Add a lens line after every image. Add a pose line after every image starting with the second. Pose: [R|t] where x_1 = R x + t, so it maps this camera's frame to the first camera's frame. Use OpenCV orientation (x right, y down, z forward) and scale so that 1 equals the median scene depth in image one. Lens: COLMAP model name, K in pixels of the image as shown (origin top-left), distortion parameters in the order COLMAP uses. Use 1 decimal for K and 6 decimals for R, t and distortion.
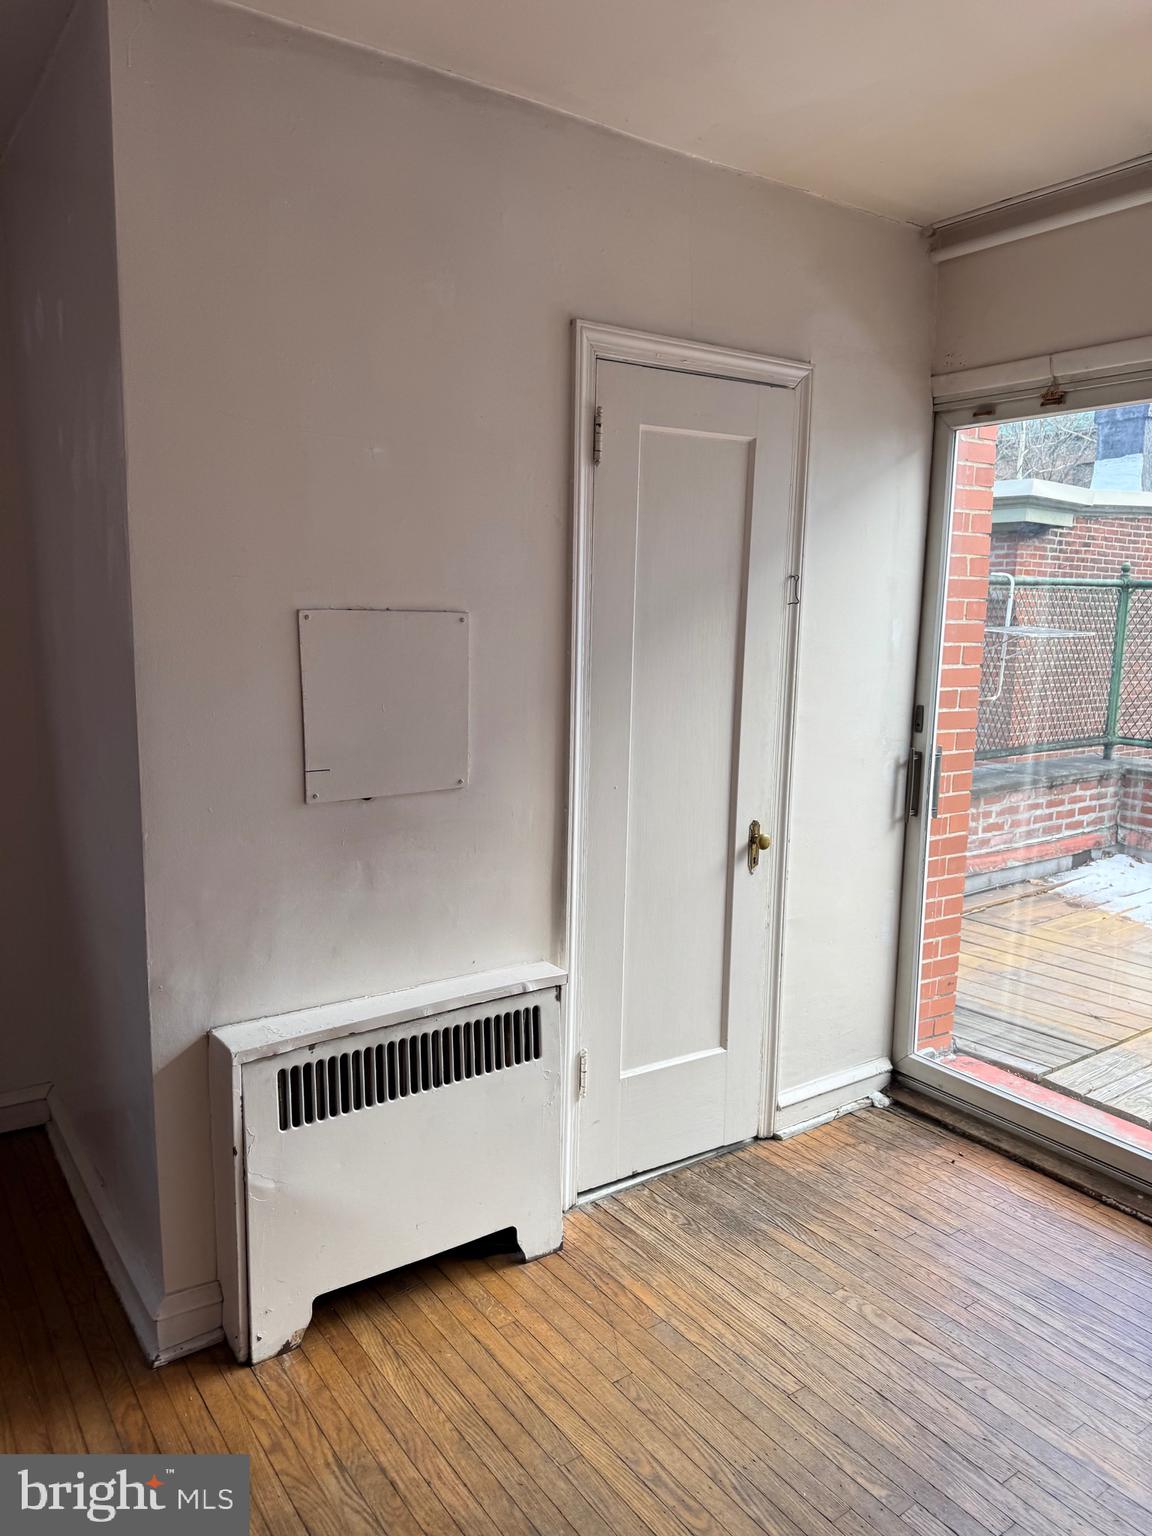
lens RADIAL K [[1055.0, 0, 576.0], [0, 1055.0, 768.0], [0, 0, 1]] dist [0.007602, -0.028246]
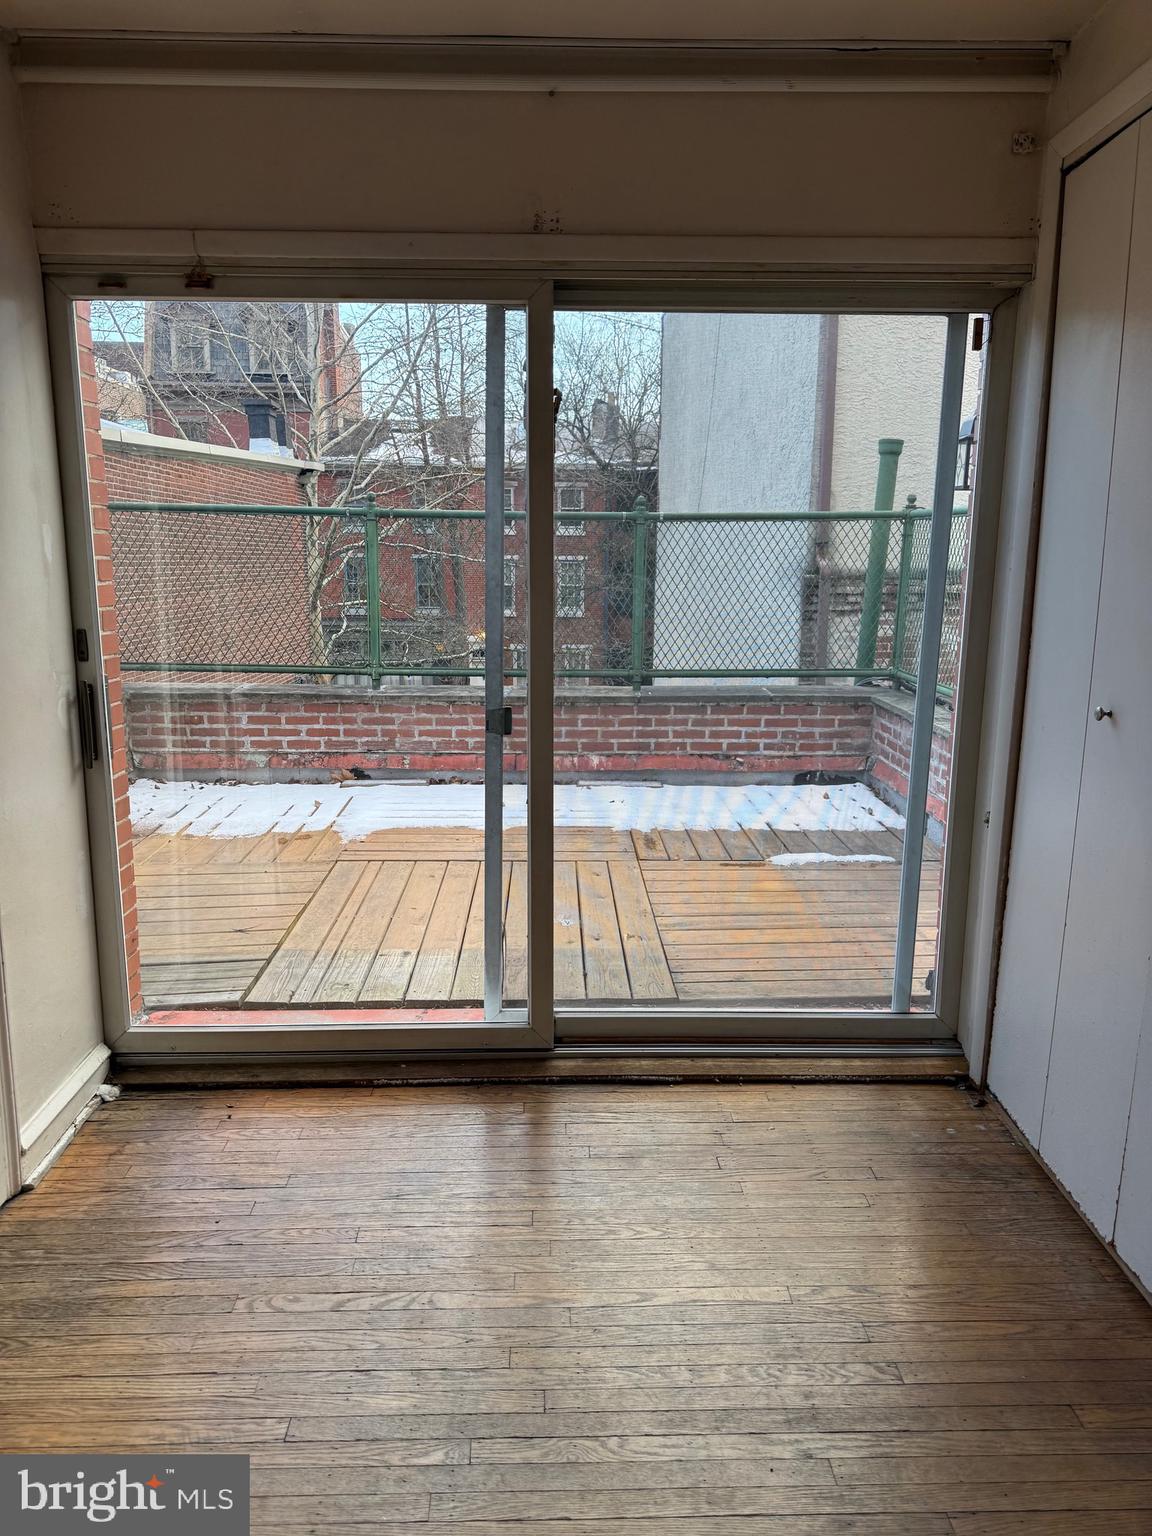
lens RADIAL K [[1055.0, 0, 576.0], [0, 1055.0, 768.0], [0, 0, 1]] dist [0.007602, -0.028246]
pose [[0.549678, -0.177239, 0.816358, -0.165587], [0.127870, 0.983569, 0.127443, -0.007532], [-0.825532, 0.034335, 0.563310, 0.197732]]
